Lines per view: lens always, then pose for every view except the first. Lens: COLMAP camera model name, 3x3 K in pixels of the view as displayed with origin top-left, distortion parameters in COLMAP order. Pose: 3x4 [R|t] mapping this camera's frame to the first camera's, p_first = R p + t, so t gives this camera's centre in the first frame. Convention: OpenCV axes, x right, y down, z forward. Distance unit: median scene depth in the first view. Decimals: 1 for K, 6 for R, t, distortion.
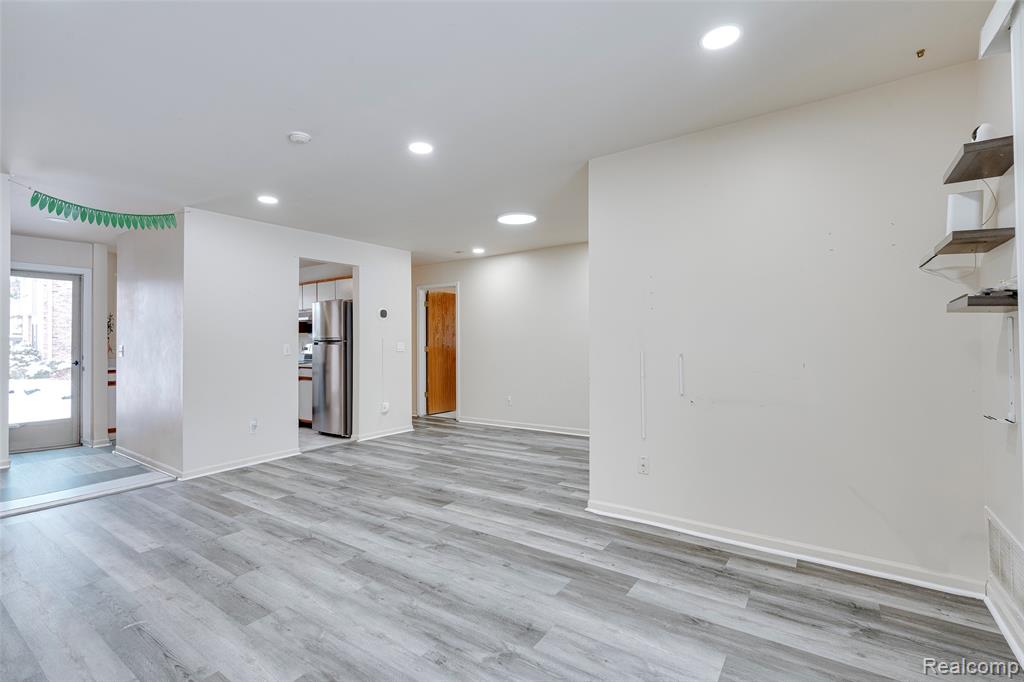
lens RADIAL K [[490.8, 0, 512.0], [0, 490.8, 341.0], [0, 0, 1]] dist [0.002990, -0.000922]
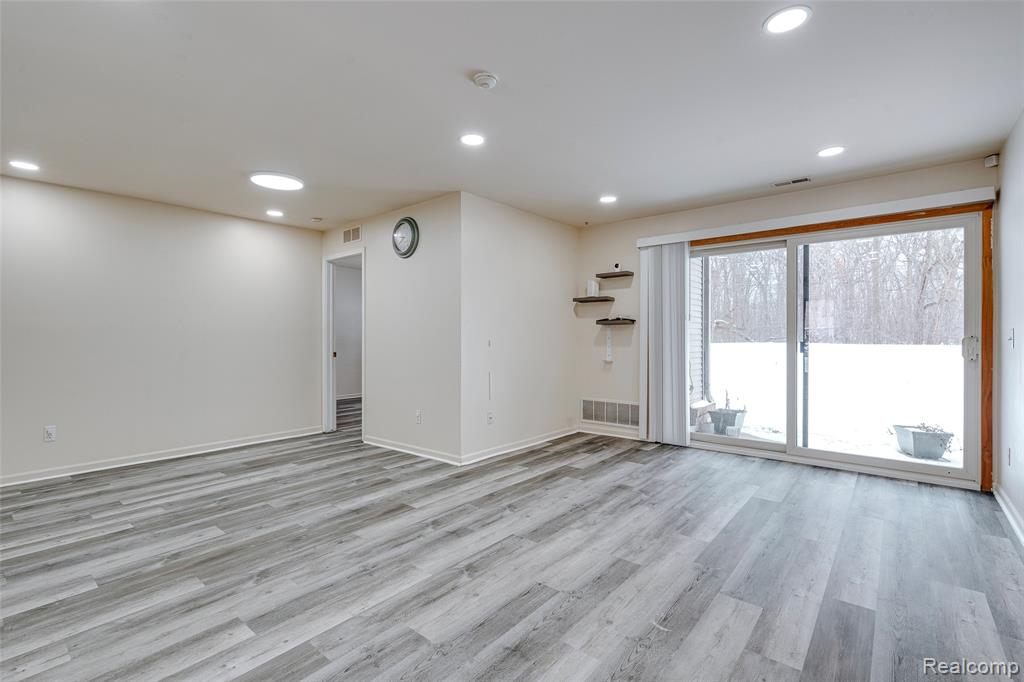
lens RADIAL K [[473.9, 0, 512.0], [0, 473.9, 341.0], [0, 0, 1]] dist [0.002847, 0.000382]
pose [[0.044184, 0.002932, 0.999019, -1.098062], [-0.003048, 0.999991, -0.002800, 0.016153], [-0.999019, -0.002921, 0.044192, 0.803695]]
